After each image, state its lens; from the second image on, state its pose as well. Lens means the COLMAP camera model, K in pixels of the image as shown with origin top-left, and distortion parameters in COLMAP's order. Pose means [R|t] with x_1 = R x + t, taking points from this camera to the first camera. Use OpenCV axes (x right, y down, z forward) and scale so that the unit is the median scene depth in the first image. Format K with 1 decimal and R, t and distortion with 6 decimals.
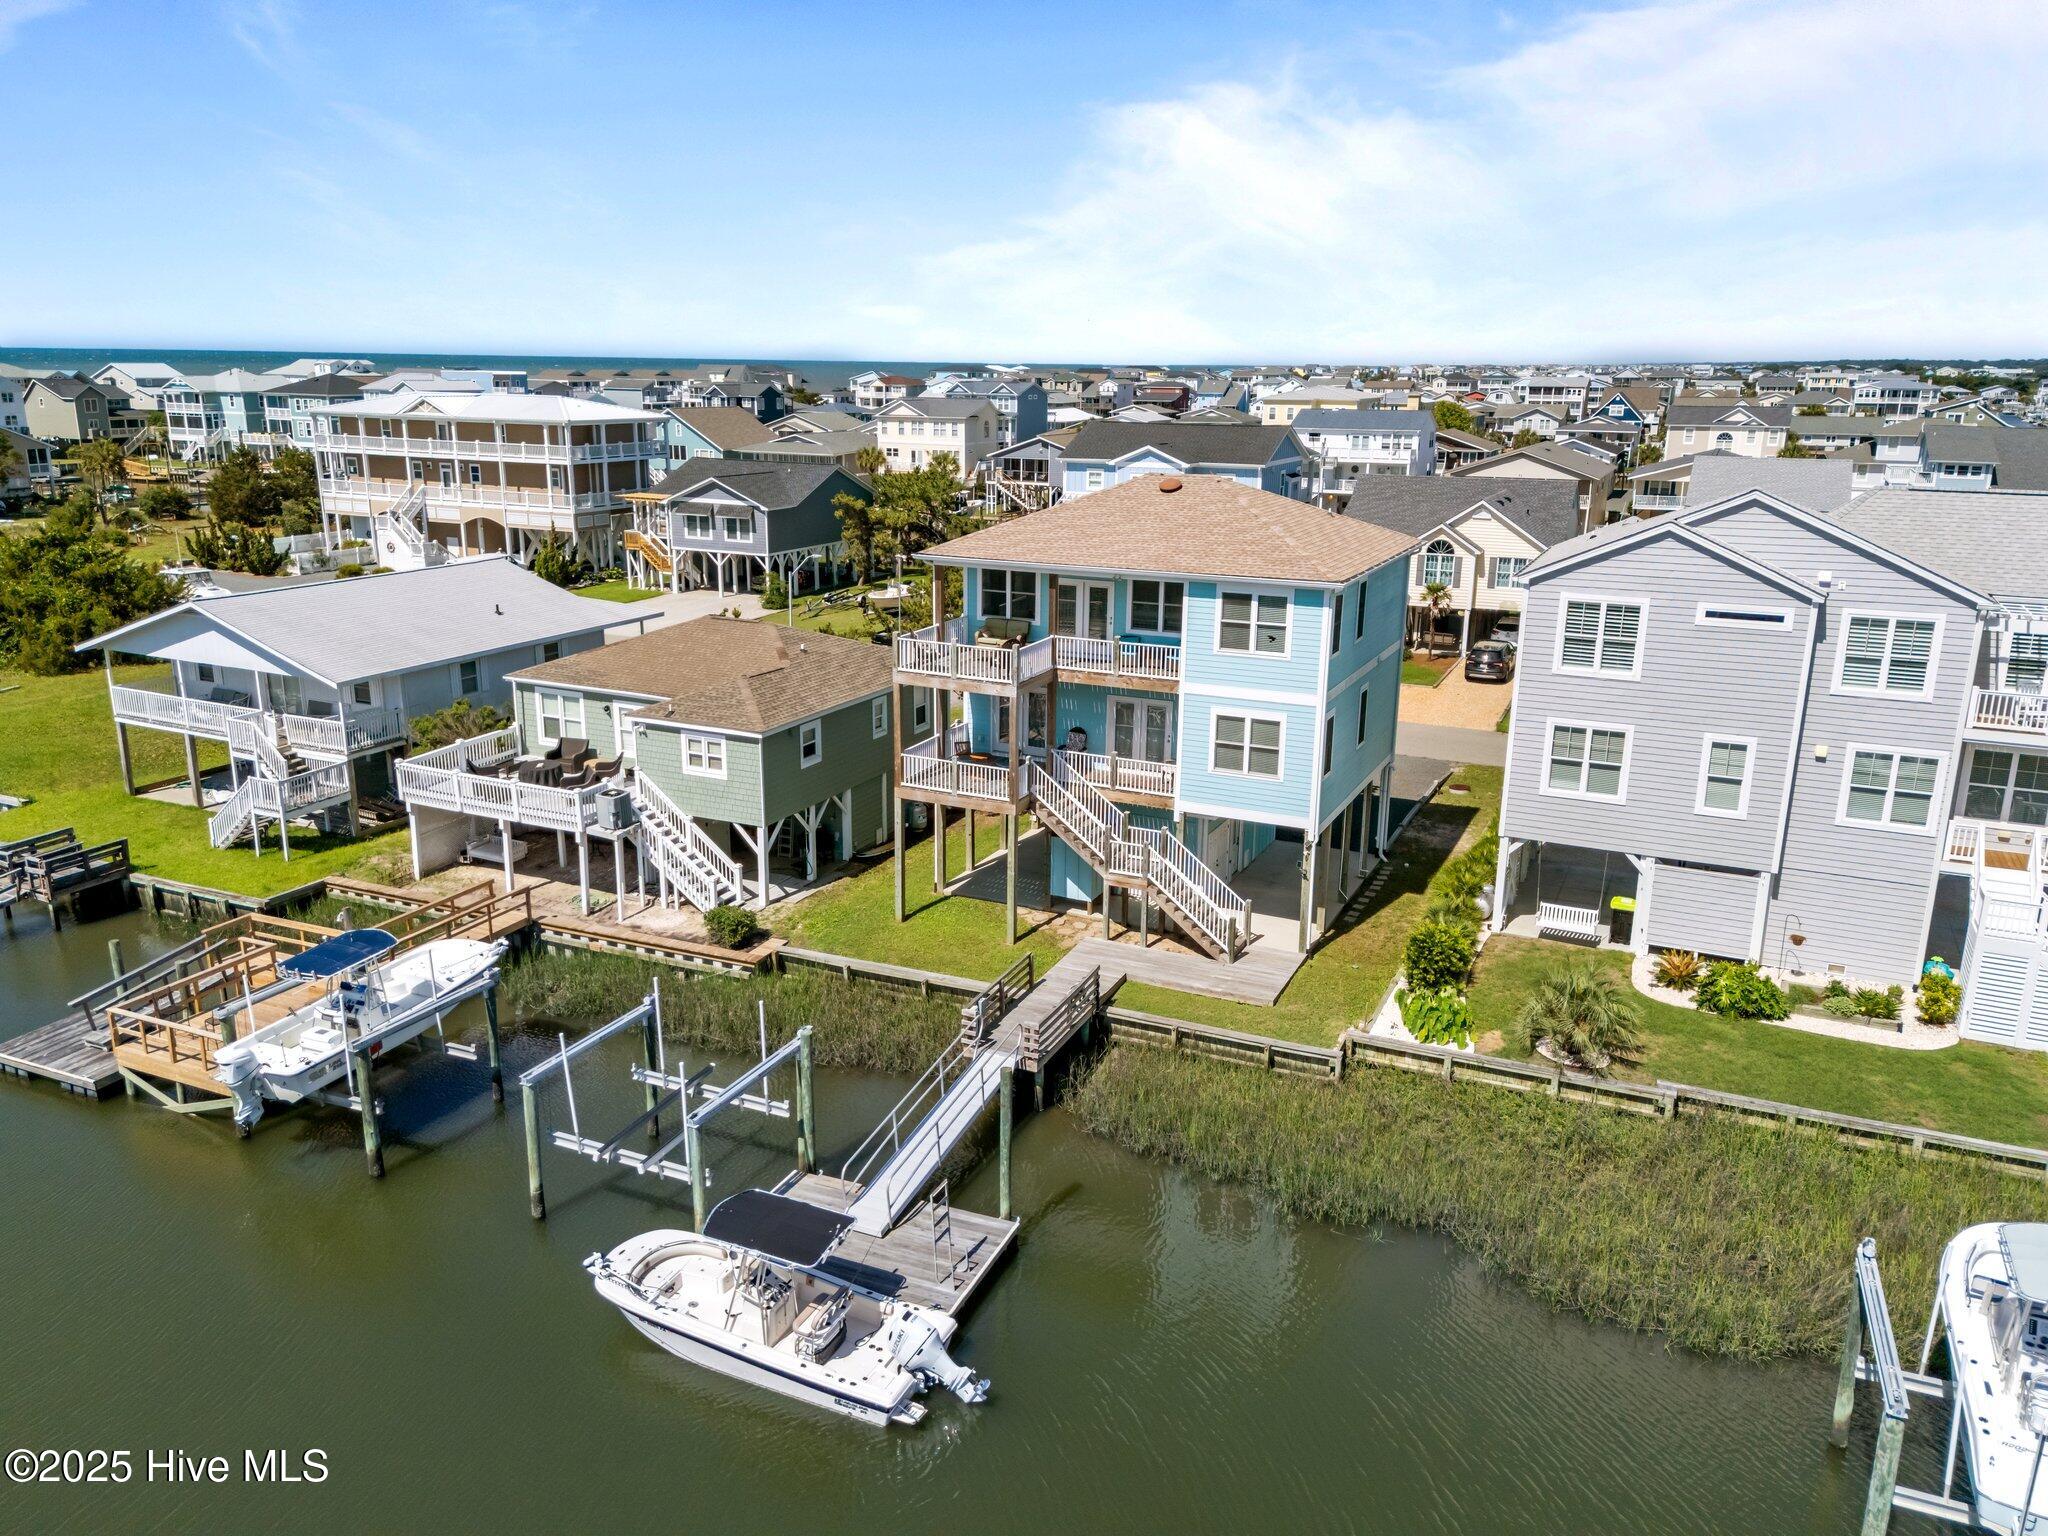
lens RADIAL K [[1498.8, 0, 1024.0], [0, 1498.8, 768.0], [0, 0, 1]] dist [0.085855, -0.088919]
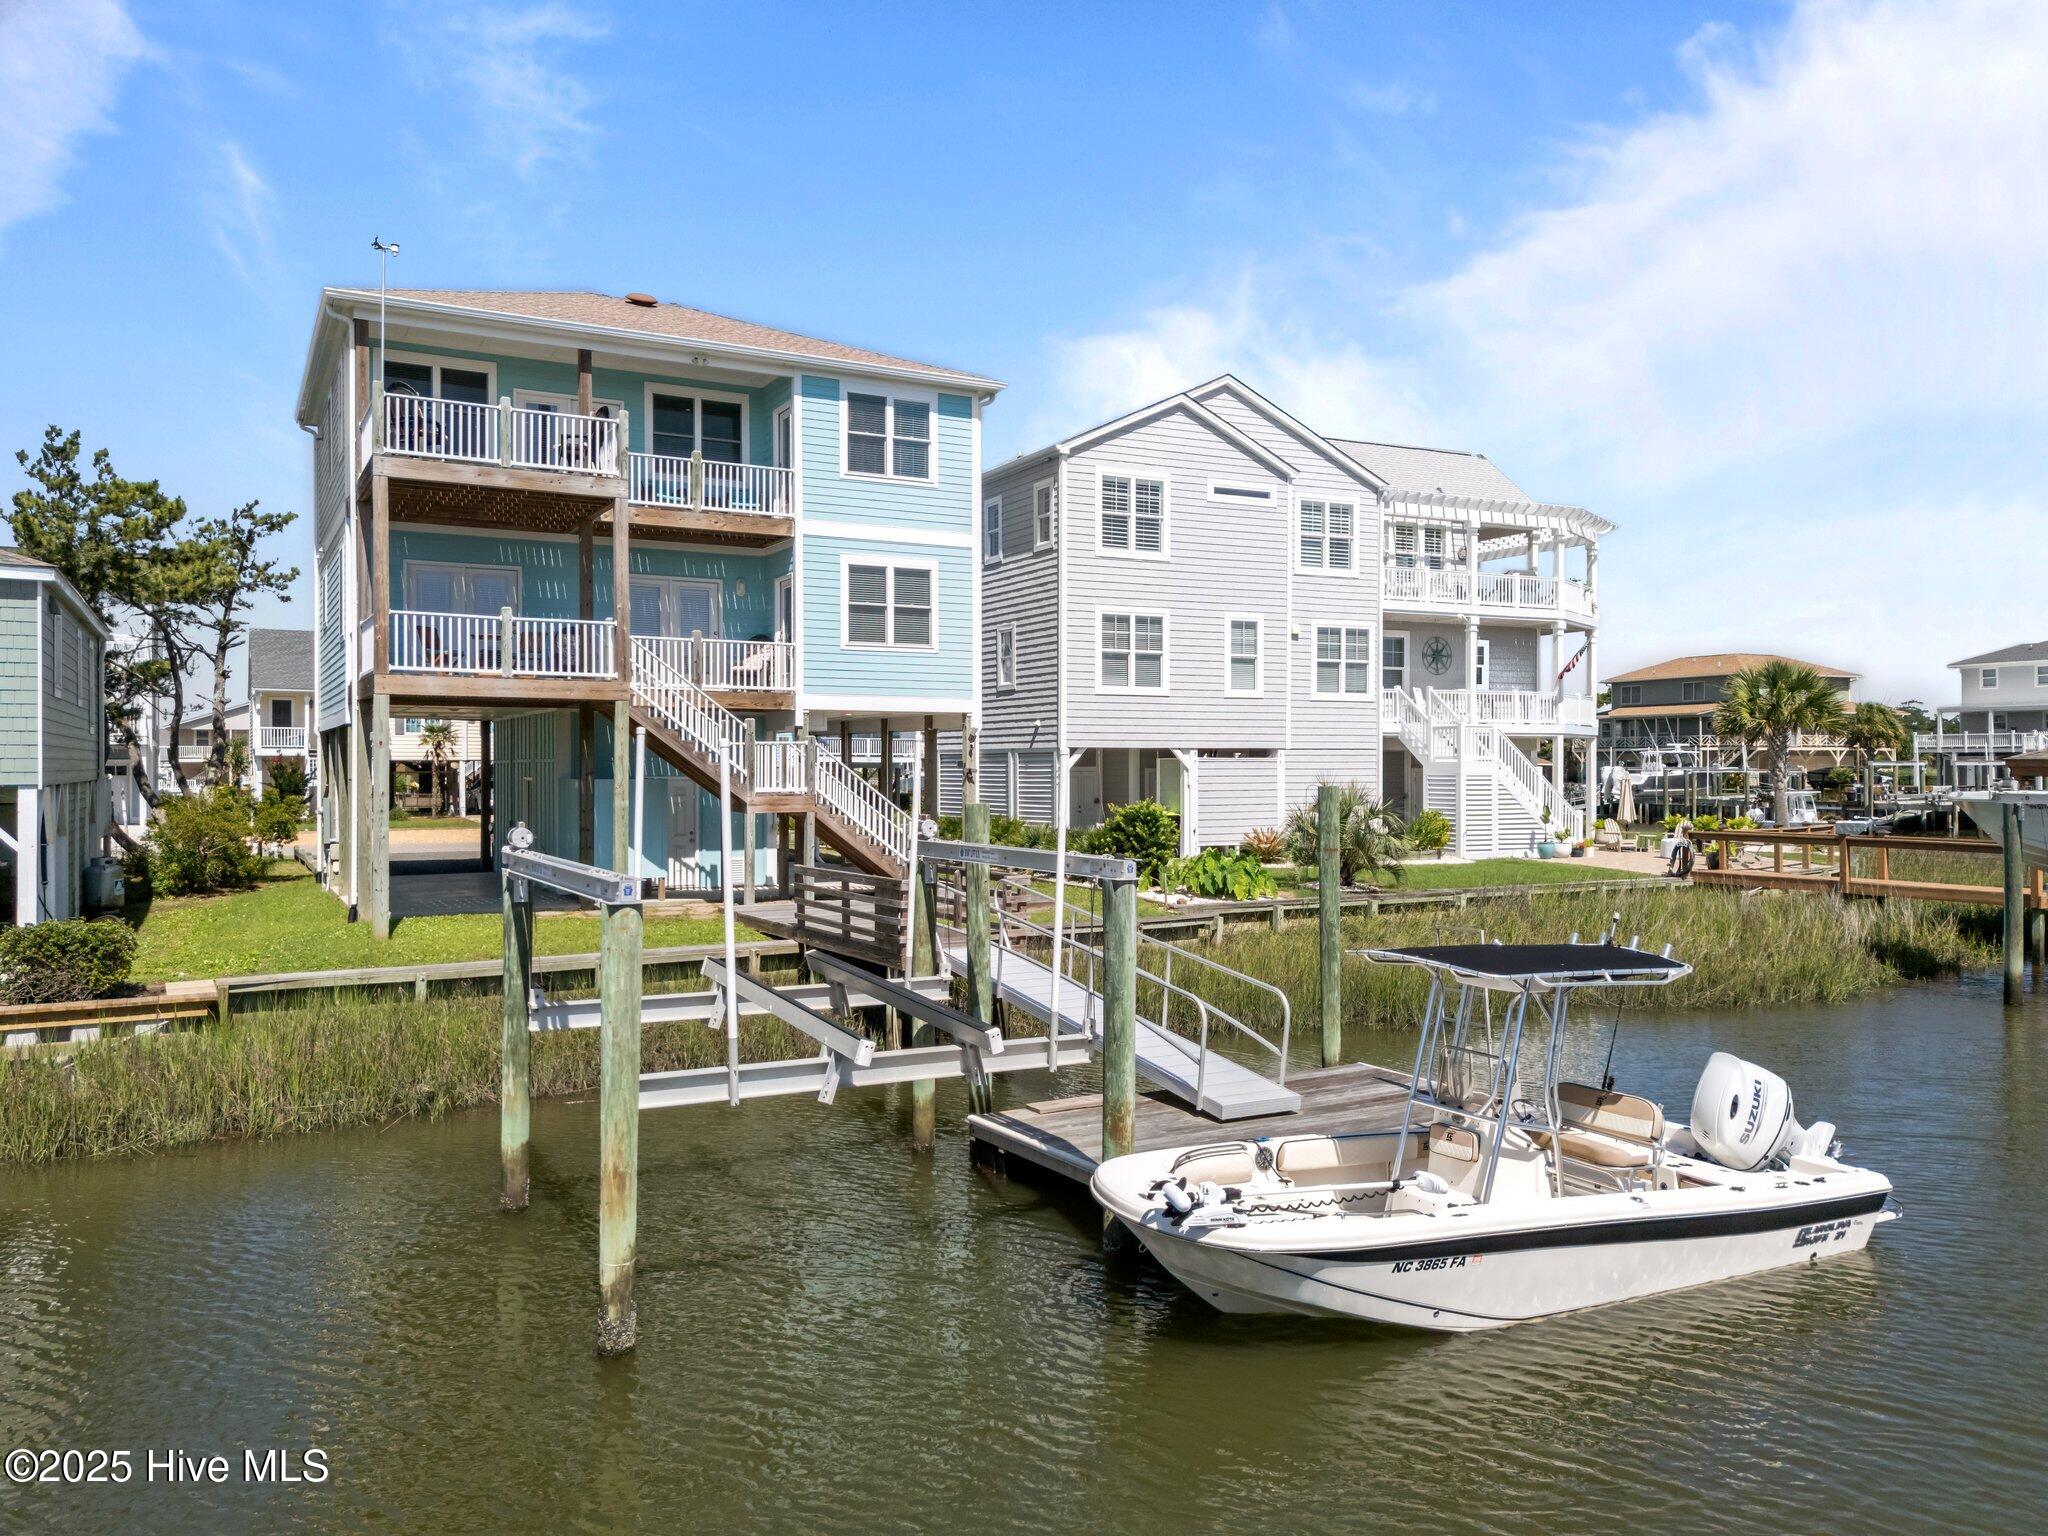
lens RADIAL K [[1487.3, 0, 1009.1], [0, 1487.3, 777.5], [0, 0, 1]] dist [0.101839, -0.095724]
pose [[0.603833, -0.016797, 0.796934, -0.378702], [0.215173, 0.966098, -0.142674, 0.173202], [-0.767519, 0.257630, 0.586976, 0.514630]]
